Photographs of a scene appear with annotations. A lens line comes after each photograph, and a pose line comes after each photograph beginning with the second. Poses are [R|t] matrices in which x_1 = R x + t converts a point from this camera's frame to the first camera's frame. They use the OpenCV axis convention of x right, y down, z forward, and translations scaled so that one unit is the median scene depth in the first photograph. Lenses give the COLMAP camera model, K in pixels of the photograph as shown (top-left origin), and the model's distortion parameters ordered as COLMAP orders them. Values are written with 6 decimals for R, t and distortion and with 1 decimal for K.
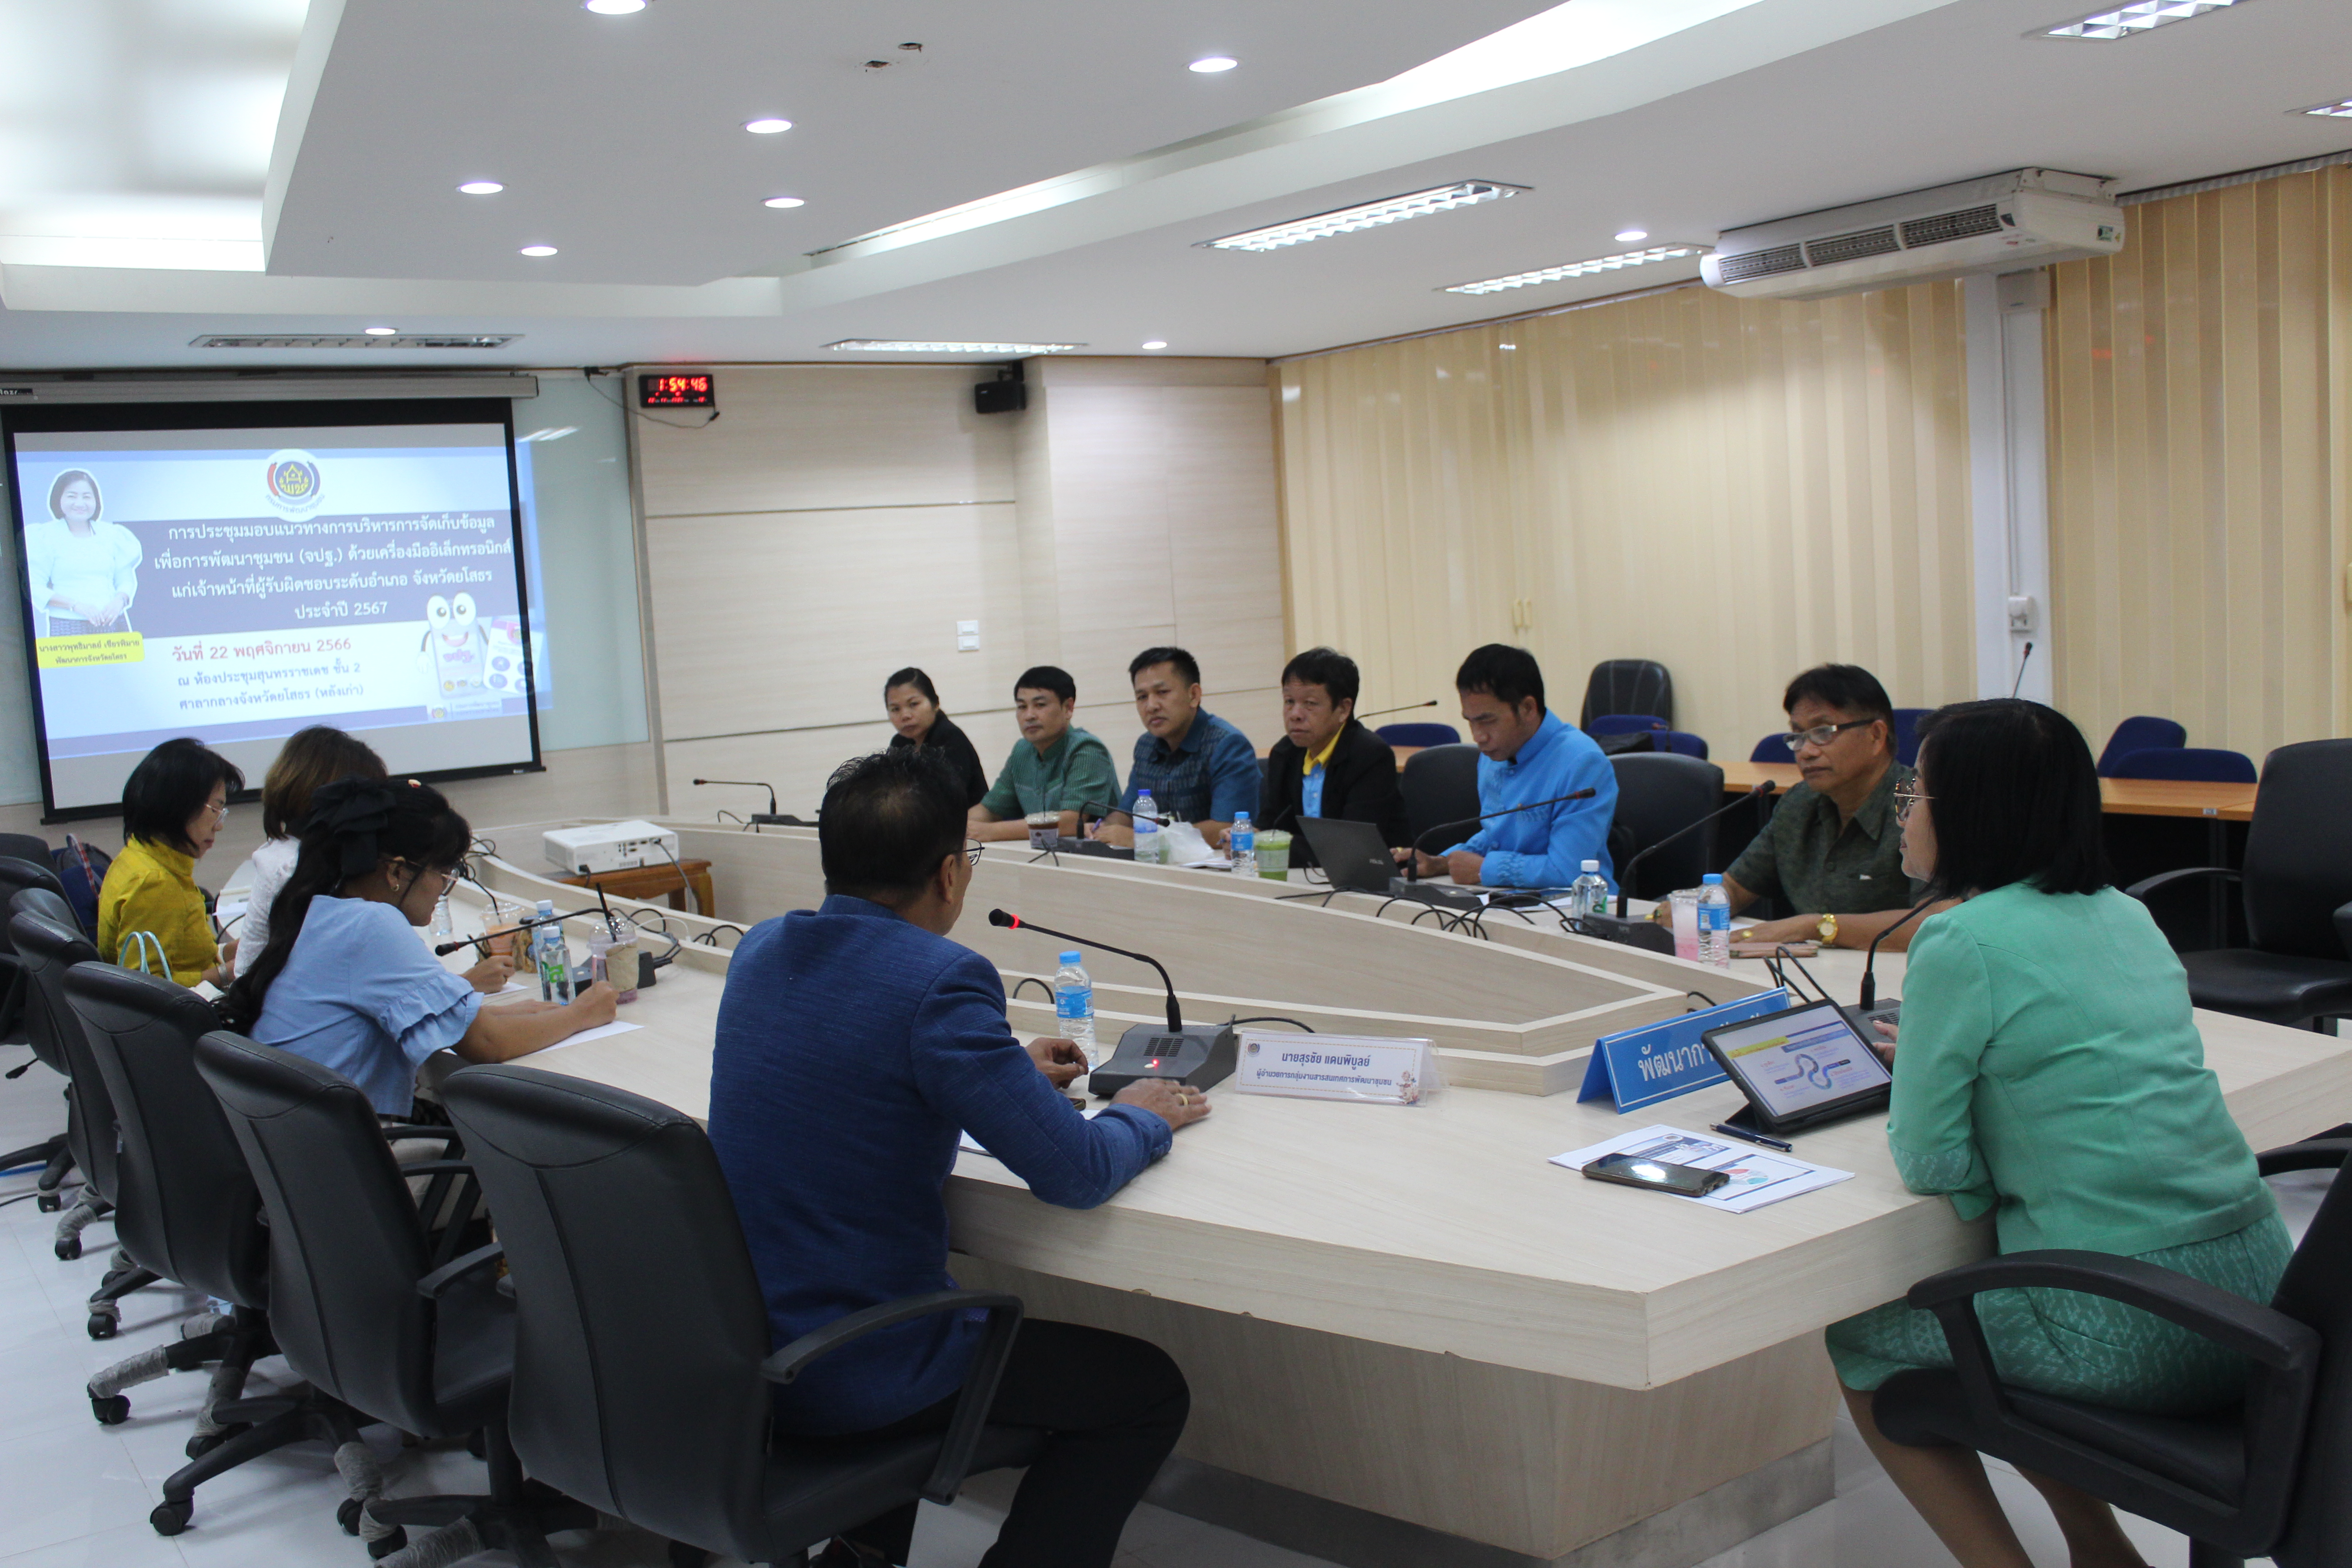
lens RADIAL K [[2436.6, 0, 1176.0], [0, 2436.6, 784.0], [0, 0, 1]] dist [-0.009411, 0.010019]
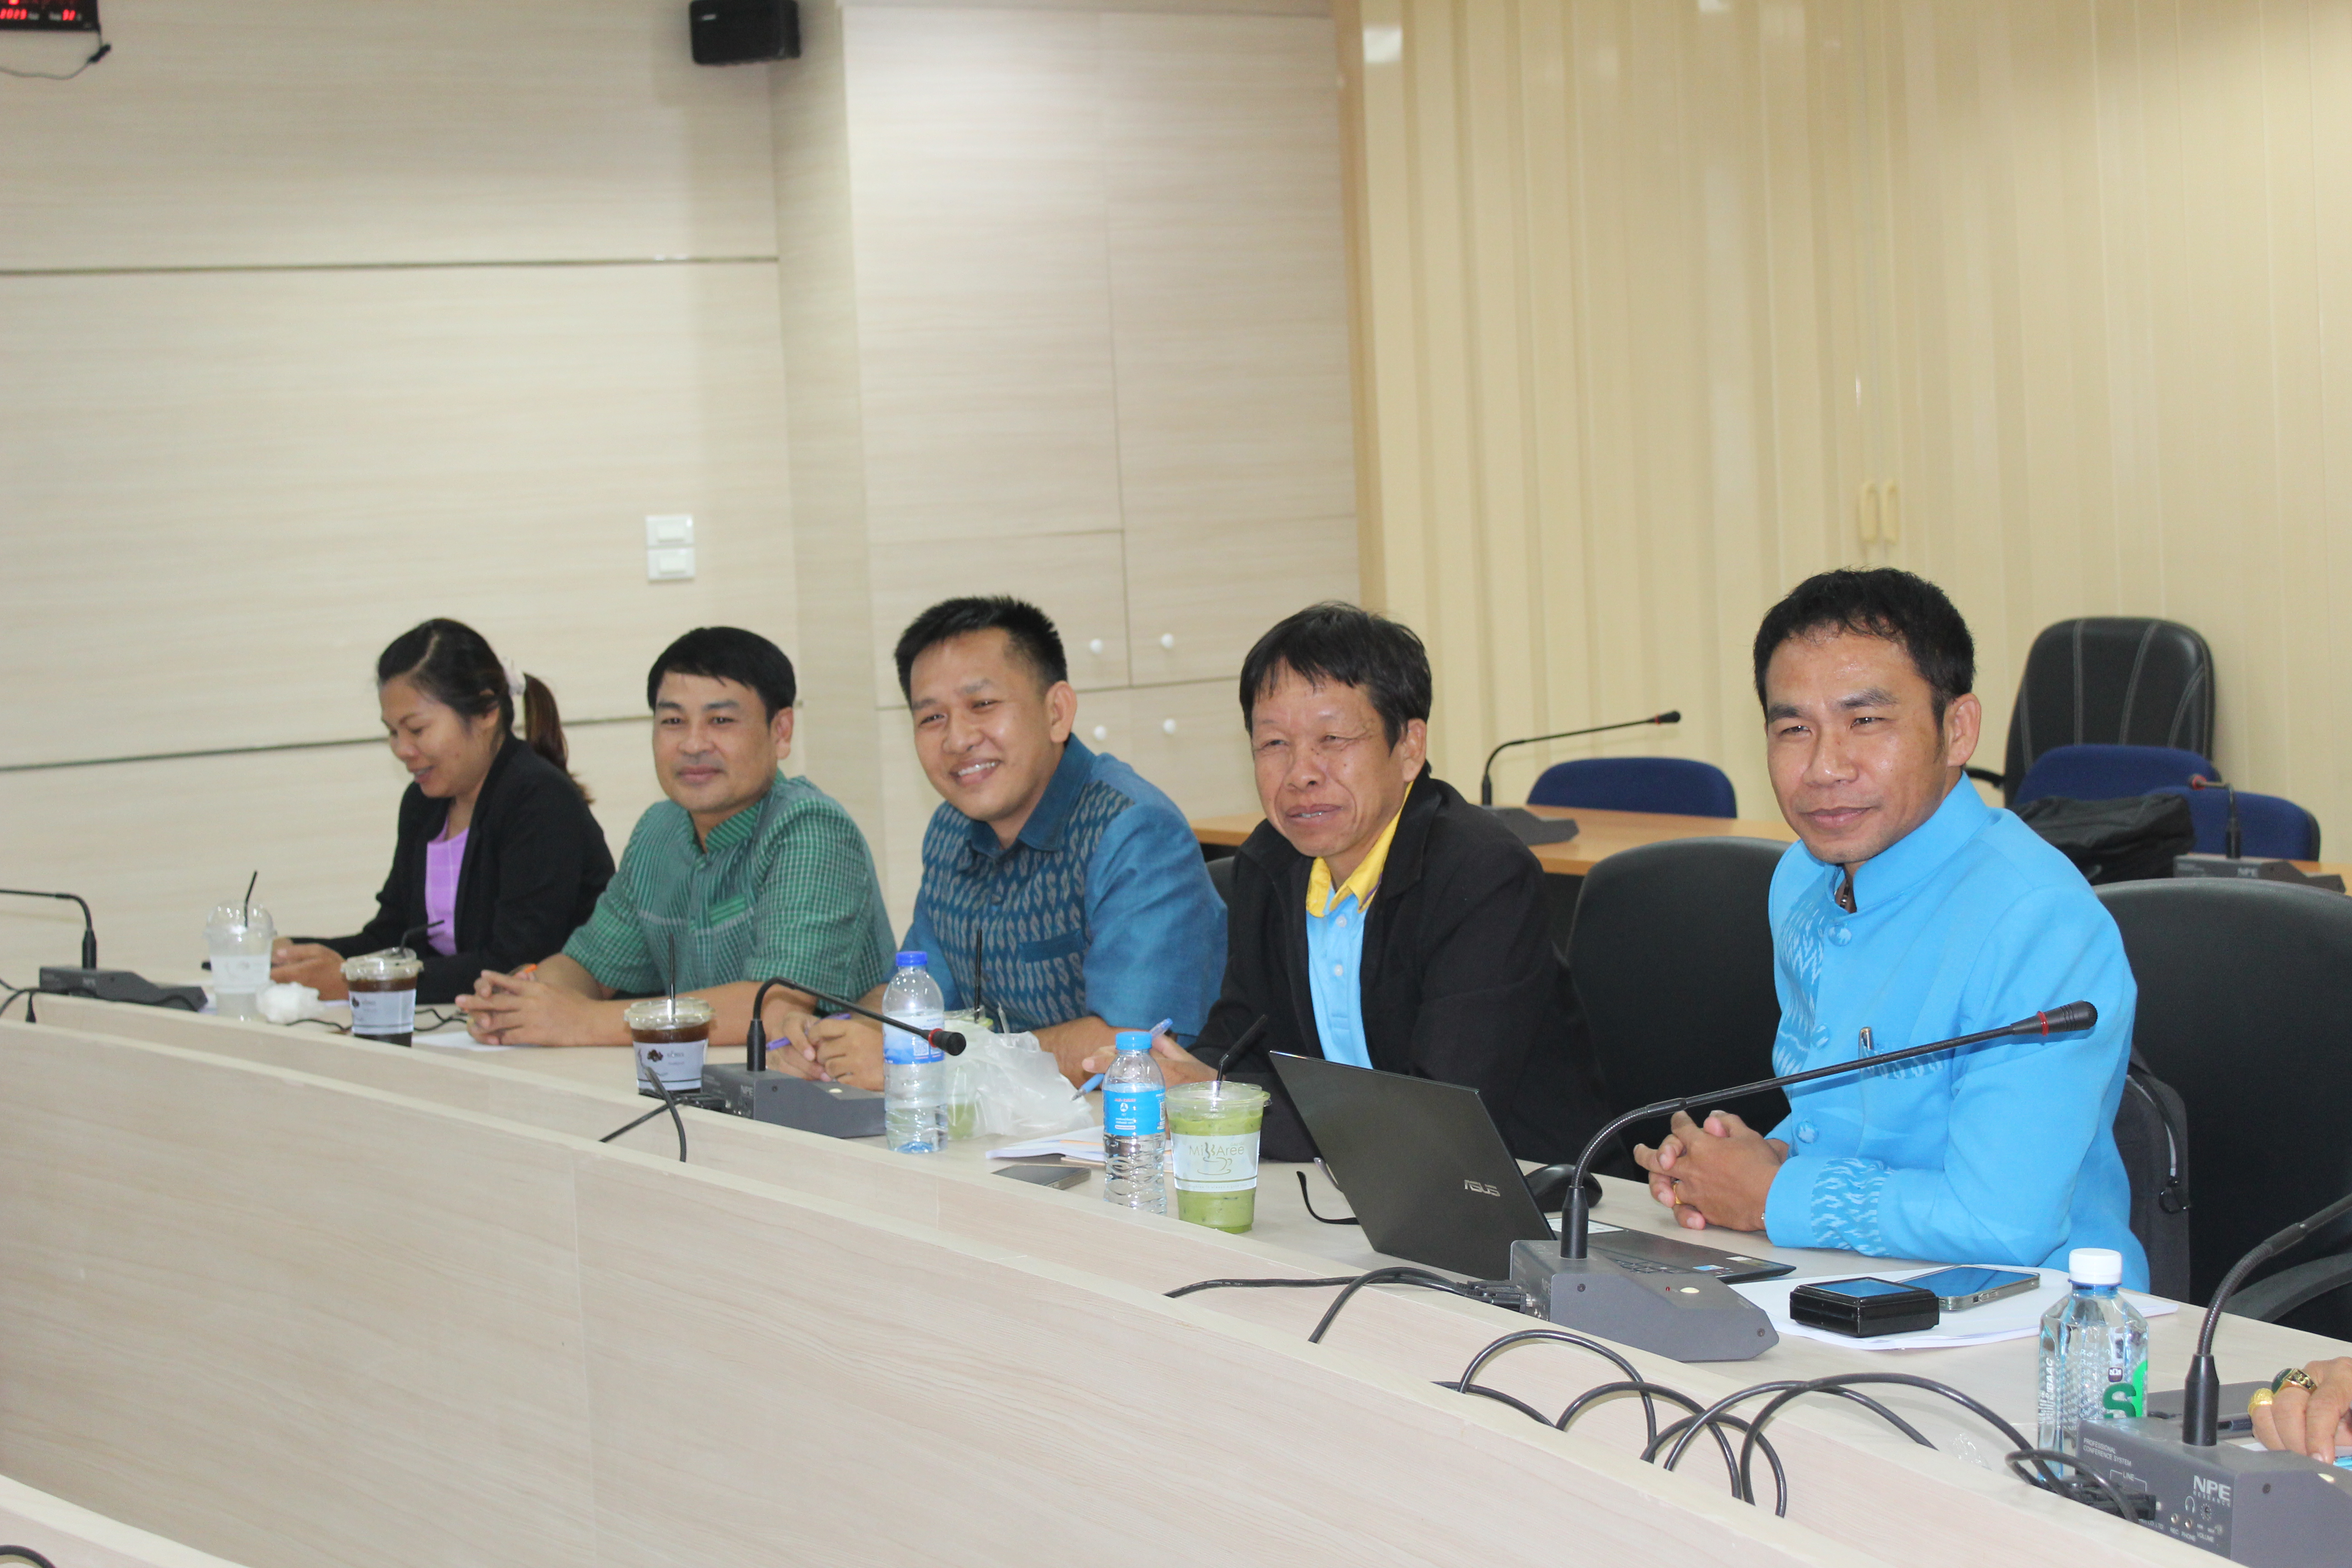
lens RADIAL K [[4302.3, 0, 1176.0], [0, 4302.3, 784.0], [0, 0, 1]] dist [0.111305, 0.077419]
pose [[0.999783, 0.014405, -0.015057, 0.027428], [-0.014484, 0.999882, -0.005182, -0.015387], [0.014981, 0.005399, 0.999873, 0.216058]]
